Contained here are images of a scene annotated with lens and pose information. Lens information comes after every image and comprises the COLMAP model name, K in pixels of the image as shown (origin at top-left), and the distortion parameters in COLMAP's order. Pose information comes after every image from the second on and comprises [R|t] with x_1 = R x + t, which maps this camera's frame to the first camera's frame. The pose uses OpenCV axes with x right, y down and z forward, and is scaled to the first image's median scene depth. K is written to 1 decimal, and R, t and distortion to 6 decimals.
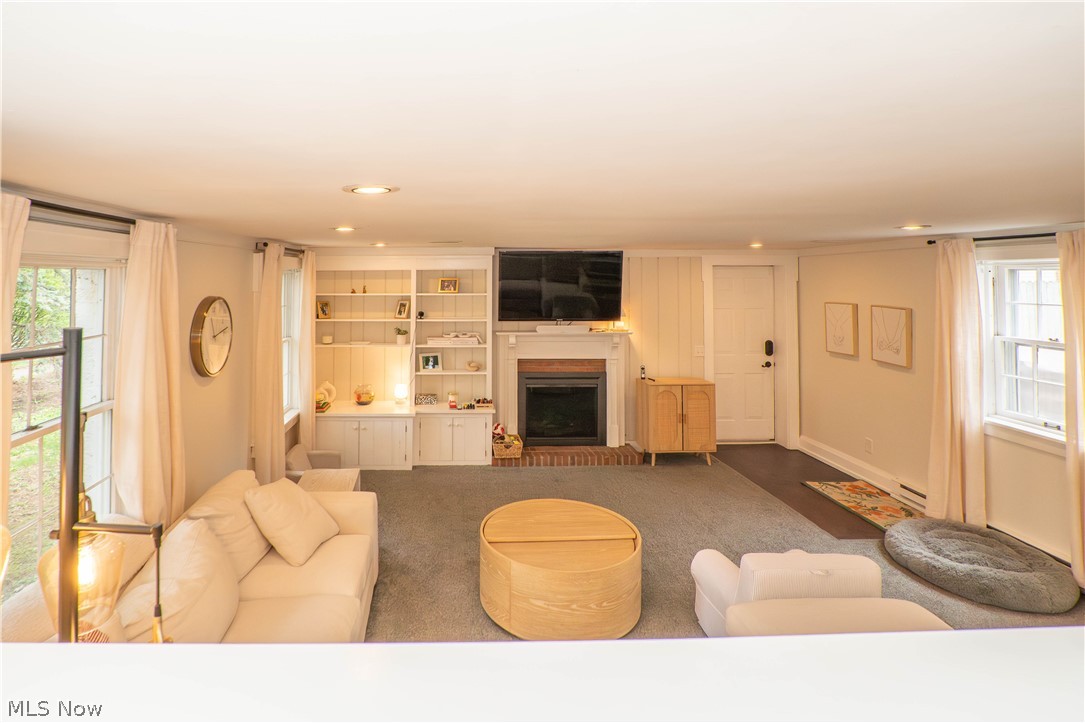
lens RADIAL K [[550.5, 0, 478.2], [0, 550.5, 254.6], [0, 0, 1]] dist [-0.036017, 0.008027]
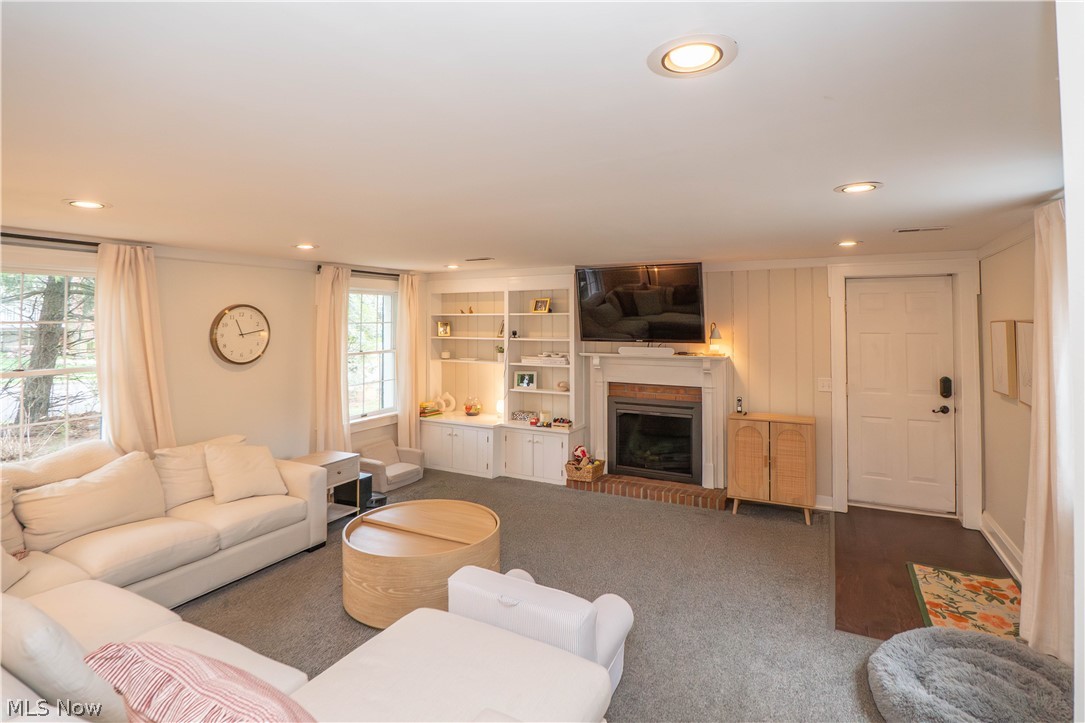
lens RADIAL K [[550.5, 0, 526.5], [0, 550.5, 309.8], [0, 0, 1]] dist [-0.036017, 0.008027]
pose [[0.875745, -0.008435, -0.482701, 0.419476], [0.021255, 0.999552, 0.021095, 0.043014], [0.482307, -0.028734, 0.875531, 0.104442]]
